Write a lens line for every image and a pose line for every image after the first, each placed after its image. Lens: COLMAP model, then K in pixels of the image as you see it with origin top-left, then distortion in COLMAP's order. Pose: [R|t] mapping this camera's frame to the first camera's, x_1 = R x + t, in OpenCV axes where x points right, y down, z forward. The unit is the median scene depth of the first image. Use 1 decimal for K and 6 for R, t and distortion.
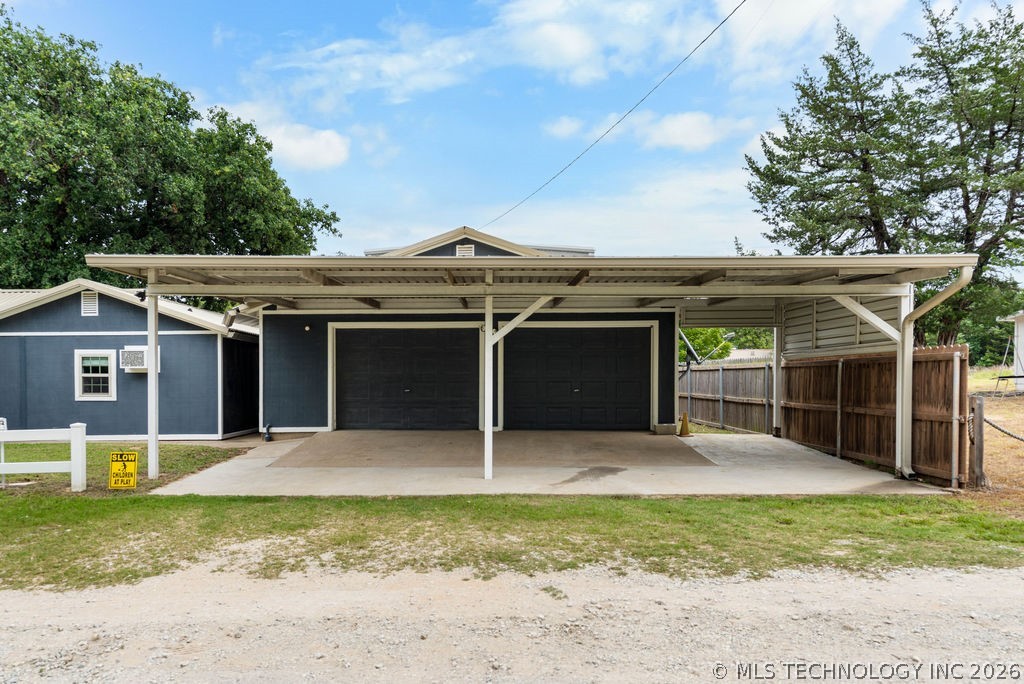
lens RADIAL K [[701.0, 0, 512.4], [0, 701.0, 374.0], [0, 0, 1]] dist [0.034833, -0.000408]
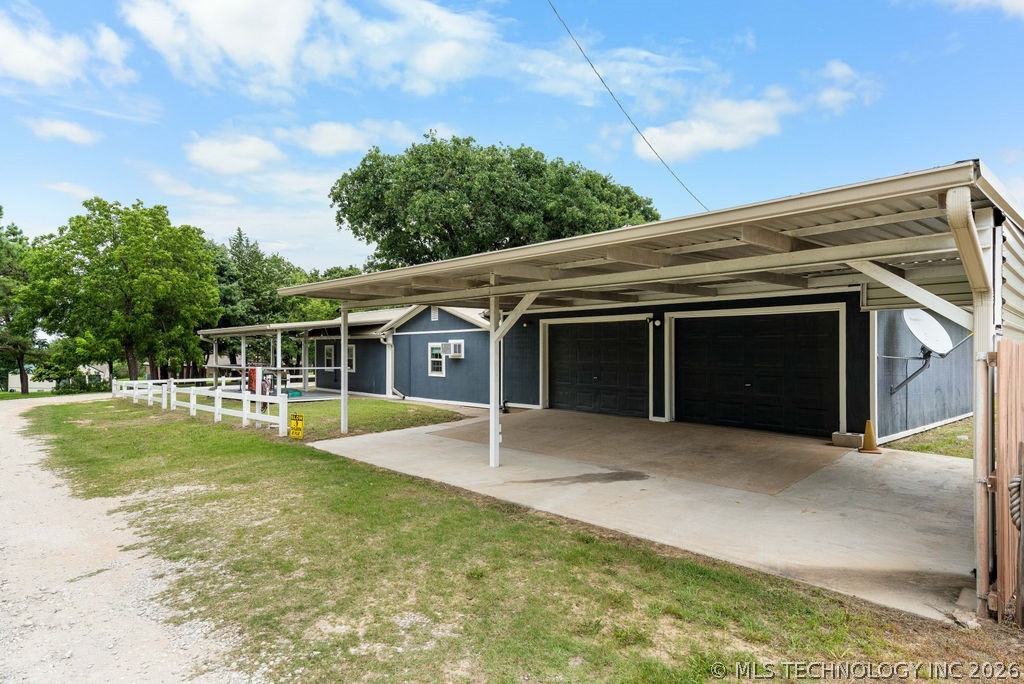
lens RADIAL K [[568.3, 0, 511.4], [0, 568.3, 341.8], [0, 0, 1]] dist [0.035553, -0.000190]
pose [[0.716394, -0.007147, -0.697660, 0.389982], [-0.006944, 0.999825, -0.017373, -0.017268], [0.697662, 0.017290, 0.716219, 0.258715]]
